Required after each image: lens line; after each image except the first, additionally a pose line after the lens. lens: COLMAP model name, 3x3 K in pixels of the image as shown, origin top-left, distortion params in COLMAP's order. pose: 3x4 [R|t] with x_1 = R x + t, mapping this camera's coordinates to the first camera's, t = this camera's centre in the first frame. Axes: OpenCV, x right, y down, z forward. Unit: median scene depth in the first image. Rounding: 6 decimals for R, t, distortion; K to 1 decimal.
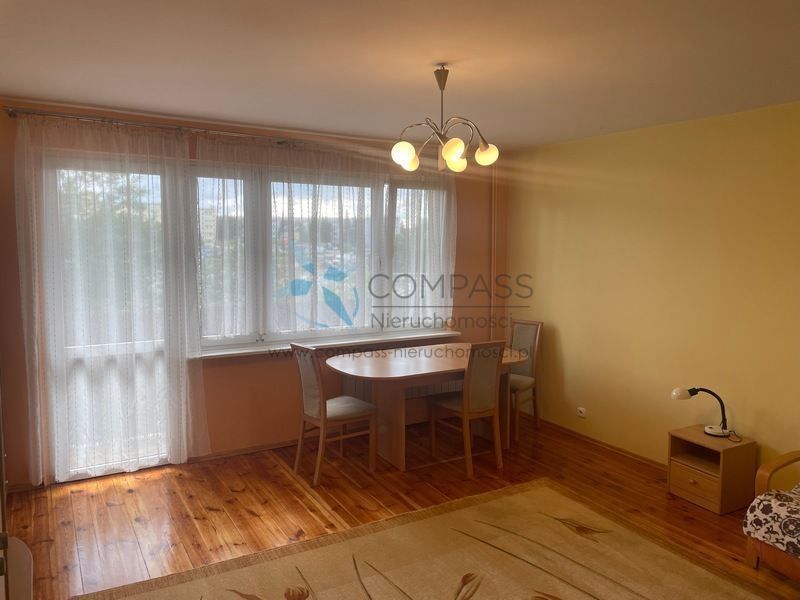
lens RADIAL K [[602.2, 0, 400.0], [0, 602.2, 300.0], [0, 0, 1]] dist [0.089316, -0.115706]
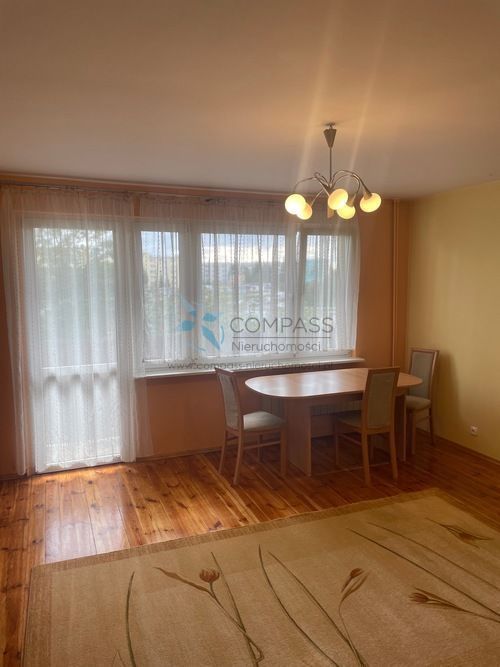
lens RADIAL K [[502.1, 0, 251.2], [0, 502.1, 338.3], [0, 0, 1]] dist [0.089316, -0.115706]
pose [[0.988998, 0.002342, -0.147914, 0.040426], [-0.000026, 0.999877, 0.015659, -0.001132], [0.147932, -0.015483, 0.988876, 0.018475]]
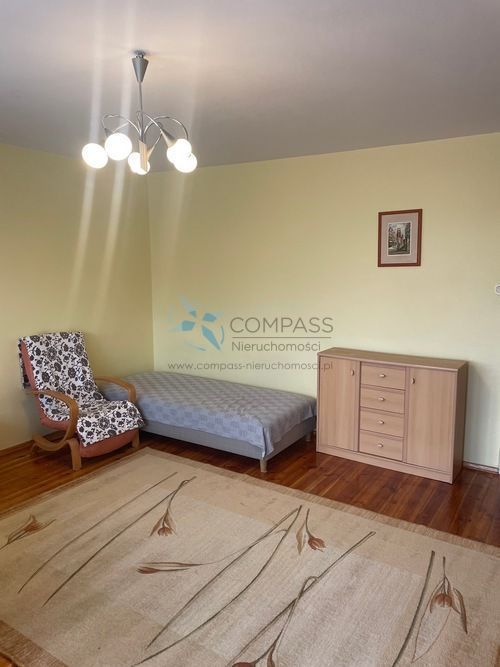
lens RADIAL K [[502.1, 0, 251.2], [0, 502.1, 338.3], [0, 0, 1]] dist [0.089316, -0.115706]
pose [[-0.455009, -0.150773, 0.877630, -0.473307], [0.089213, 0.972885, 0.213391, -0.072886], [-0.886007, 0.175391, -0.429221, 0.798808]]
